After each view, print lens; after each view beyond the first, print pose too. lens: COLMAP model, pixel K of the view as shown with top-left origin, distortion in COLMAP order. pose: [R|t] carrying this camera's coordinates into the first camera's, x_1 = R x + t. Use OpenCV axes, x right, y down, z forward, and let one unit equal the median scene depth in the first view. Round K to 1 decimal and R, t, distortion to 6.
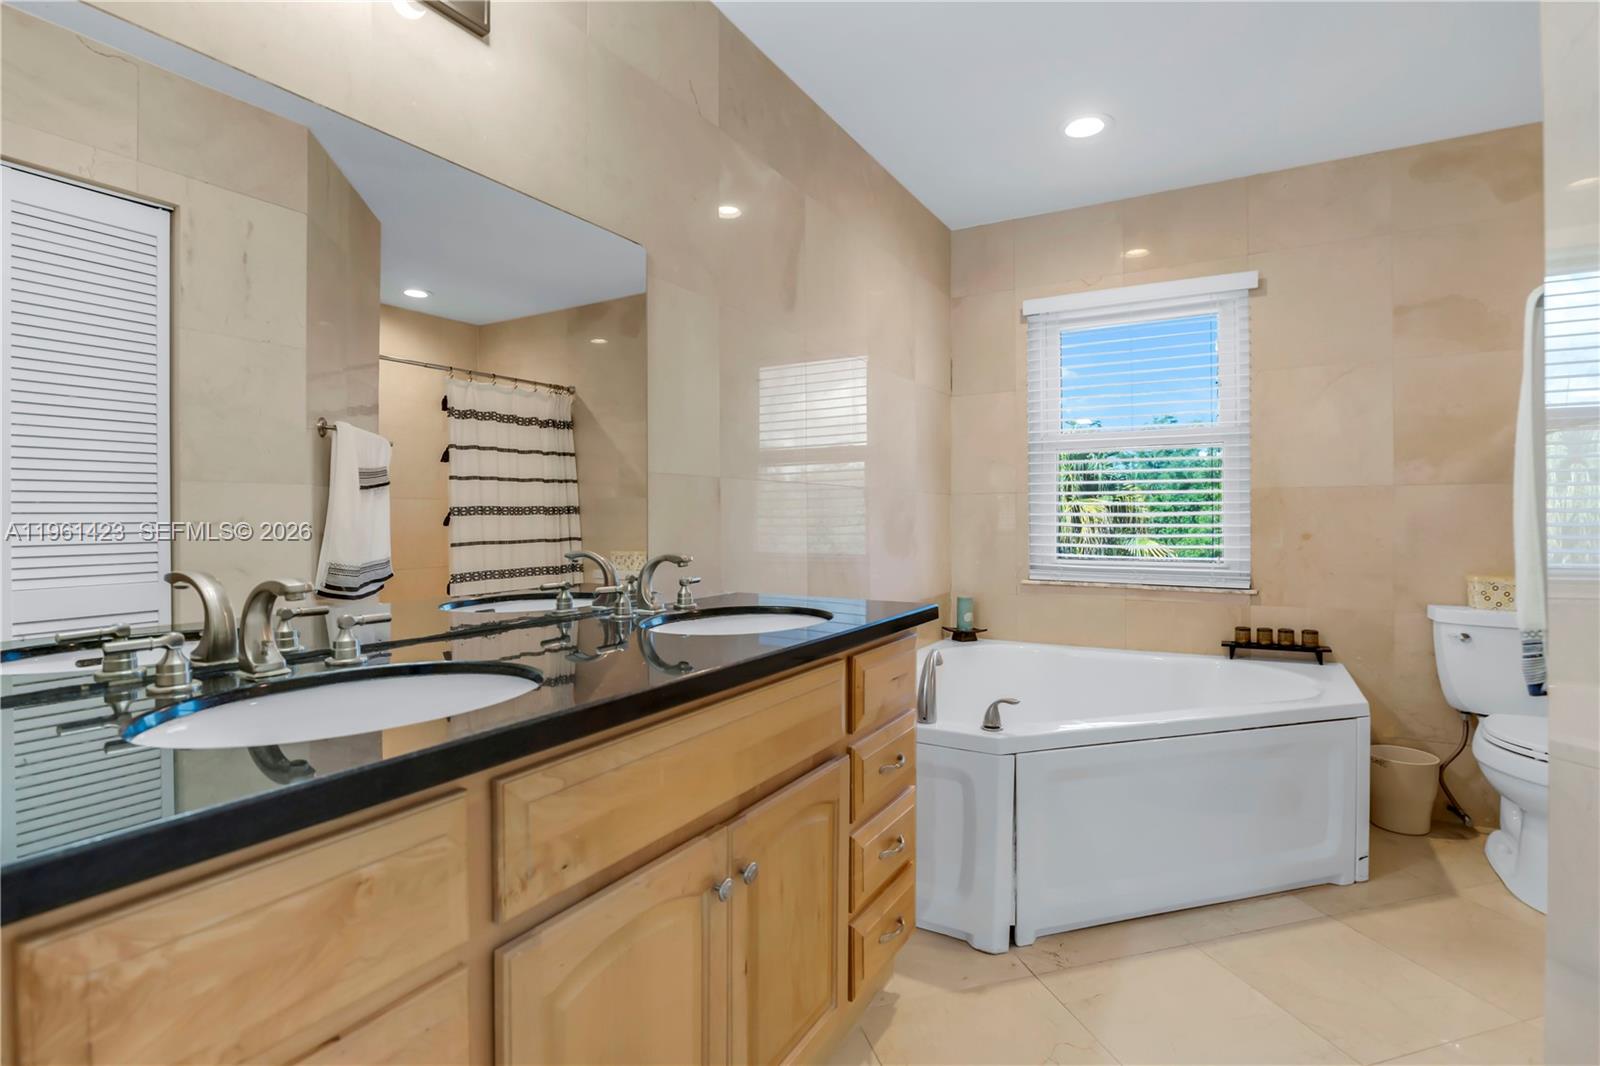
lens RADIAL K [[760.7, 0, 801.3], [0, 760.7, 510.5], [0, 0, 1]] dist [-0.017515, 0.001604]
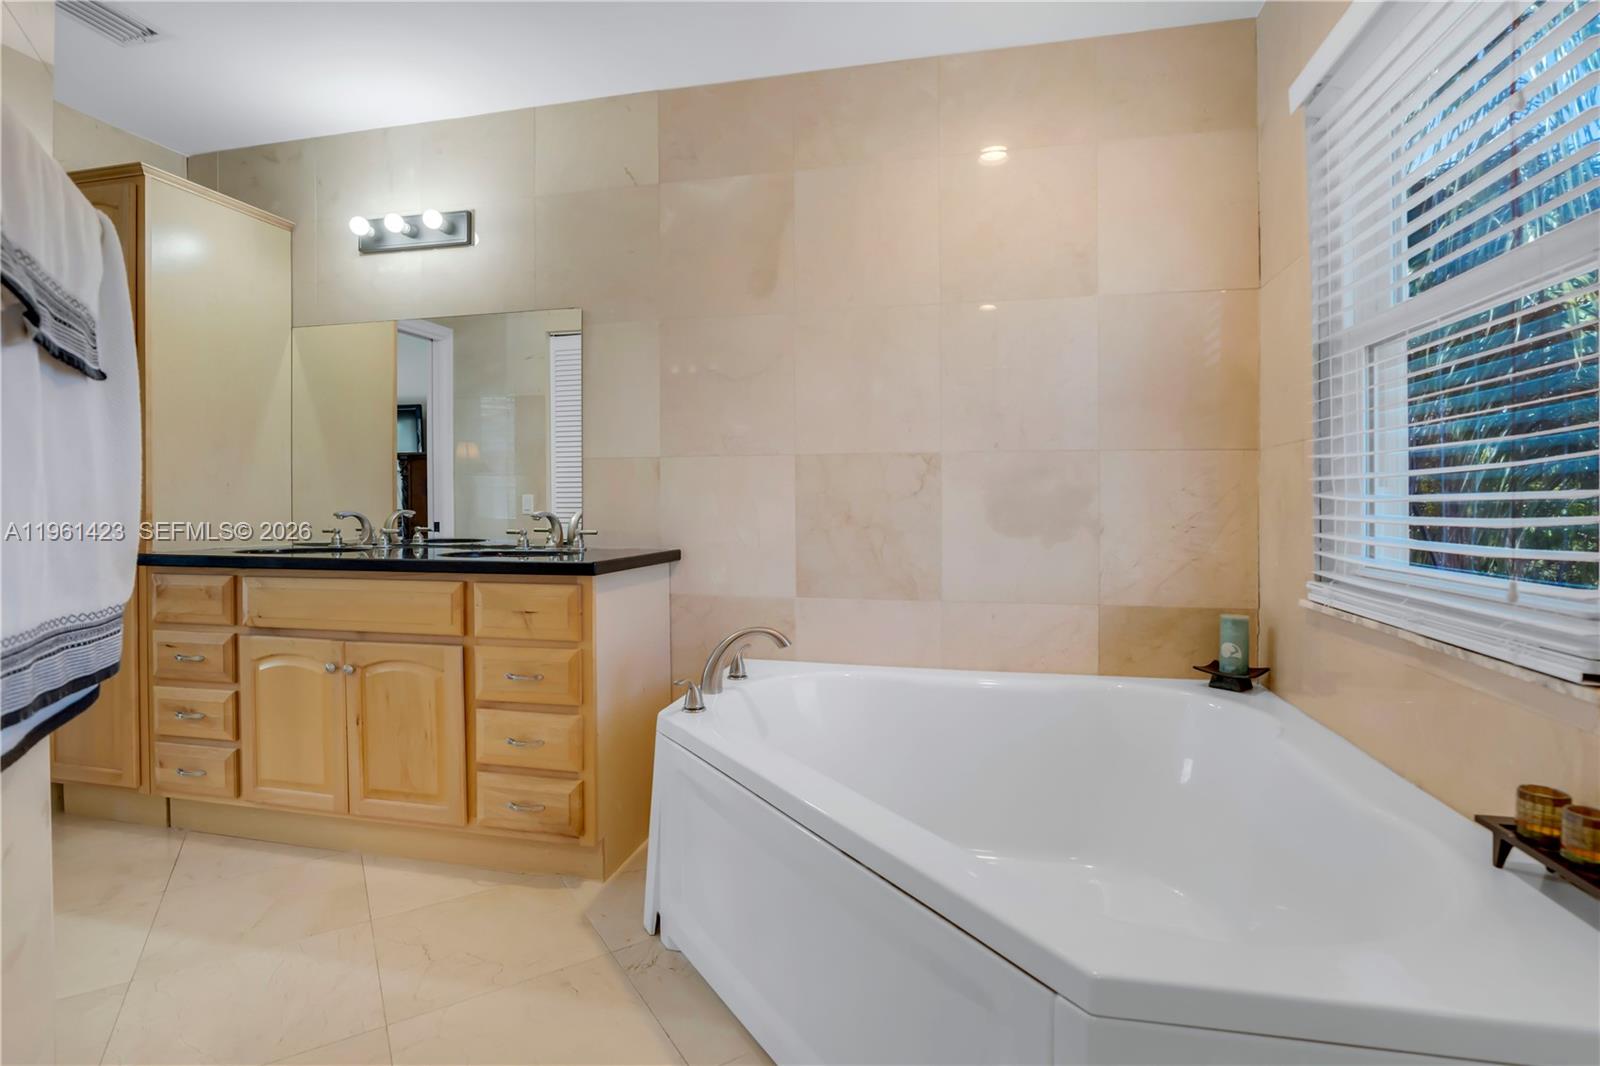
lens RADIAL K [[760.7, 0, 801.3], [0, 760.7, 510.5], [0, 0, 1]] dist [-0.017515, 0.001604]
pose [[0.287462, 0.002923, -0.957788, 1.234941], [0.006525, 0.999966, 0.005010, 0.038507], [0.957770, -0.007690, 0.287433, 0.901200]]
